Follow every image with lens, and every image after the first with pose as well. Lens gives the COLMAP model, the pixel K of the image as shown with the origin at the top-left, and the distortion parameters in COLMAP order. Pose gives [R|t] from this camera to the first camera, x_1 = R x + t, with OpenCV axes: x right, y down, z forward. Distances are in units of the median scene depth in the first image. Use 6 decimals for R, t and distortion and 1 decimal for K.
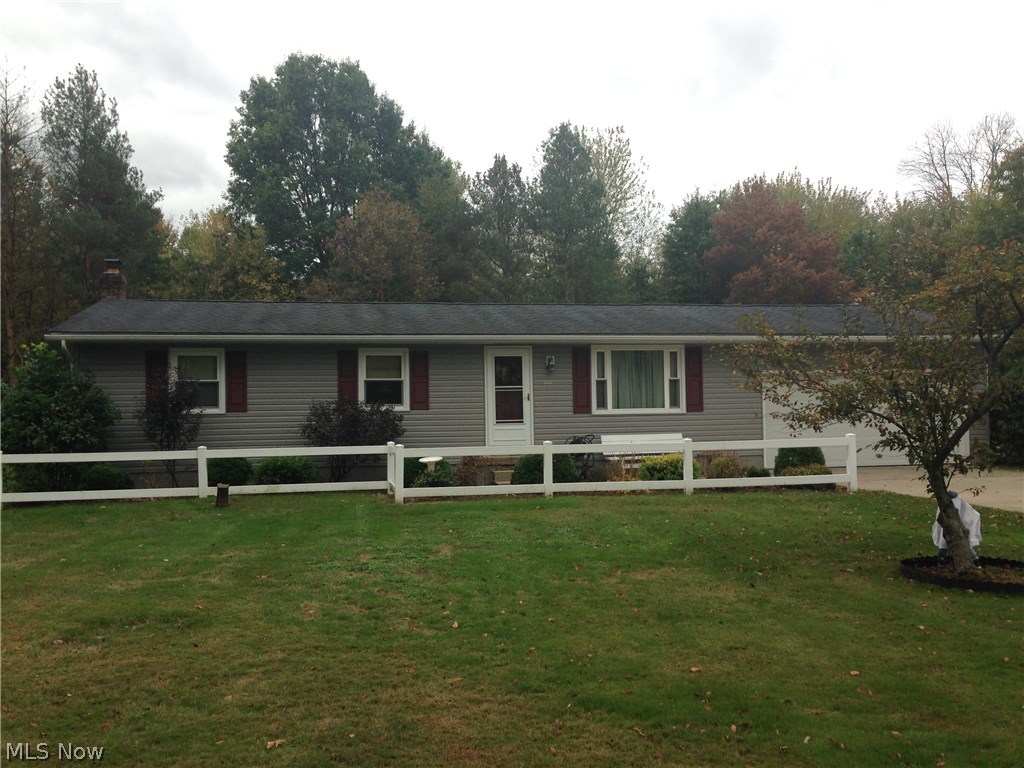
lens RADIAL K [[995.2, 0, 506.9], [0, 995.2, 391.6], [0, 0, 1]] dist [0.096710, 0.000000]
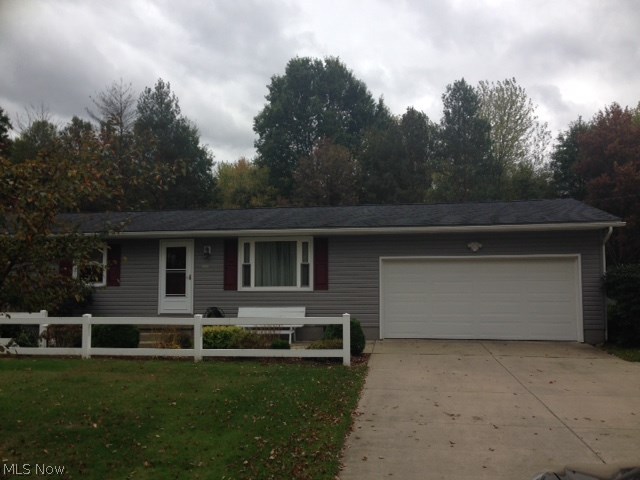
lens RADIAL K [[622.0, 0, 321.0], [0, 622.0, 233.7], [0, 0, 1]] dist [0.096710, 0.000000]
pose [[0.928171, -0.019574, -0.371640, 0.479152], [-0.000989, 0.998483, -0.055059, -0.006730], [0.372153, 0.051472, 0.926743, 0.279407]]
